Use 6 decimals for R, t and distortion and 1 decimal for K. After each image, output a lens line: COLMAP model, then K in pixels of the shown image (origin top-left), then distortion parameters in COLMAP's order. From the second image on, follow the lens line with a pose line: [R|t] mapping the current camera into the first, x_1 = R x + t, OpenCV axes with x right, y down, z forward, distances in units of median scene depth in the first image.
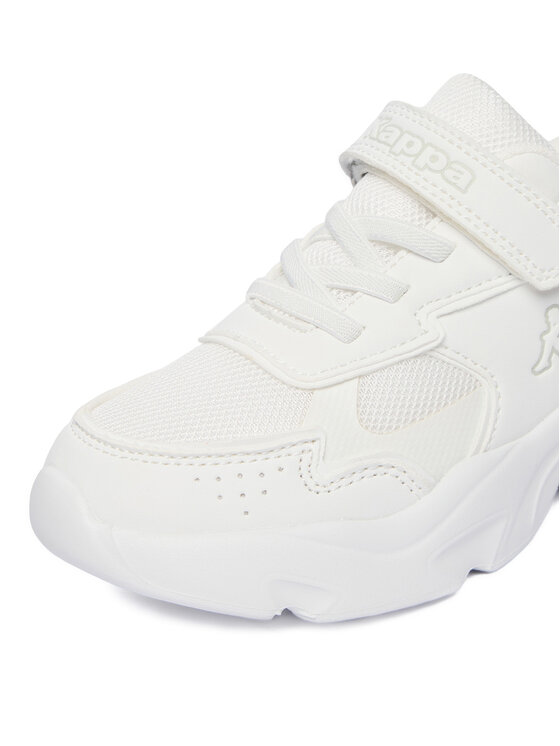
lens RADIAL K [[1933.8, 0, 279.1], [0, 1933.8, 371.3], [0, 0, 1]] dist [-0.058841, 0.000000]
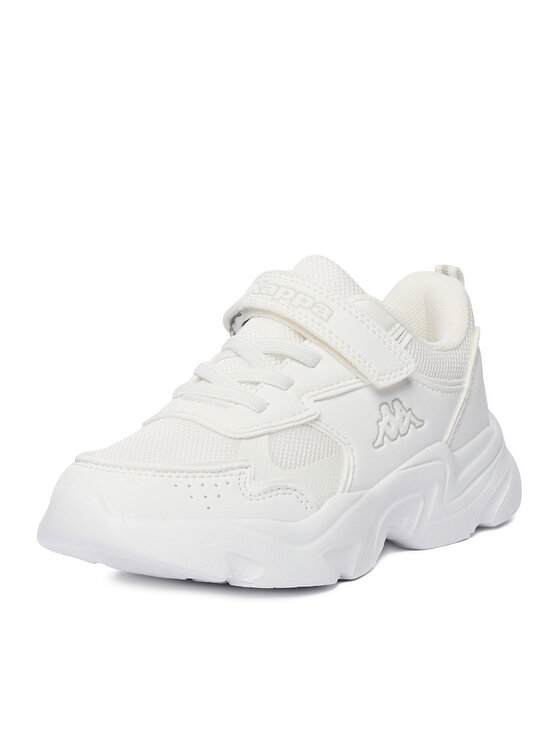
lens RADIAL K [[2211.1, 0, 281.5], [0, 2211.1, 374.6], [0, 0, 1]] dist [0.165278, 0.000000]
pose [[0.976693, 0.017899, 0.213894, -0.300951], [0.031054, 0.974249, -0.223324, 0.325674], [-0.212384, 0.224762, 0.950987, -0.597667]]
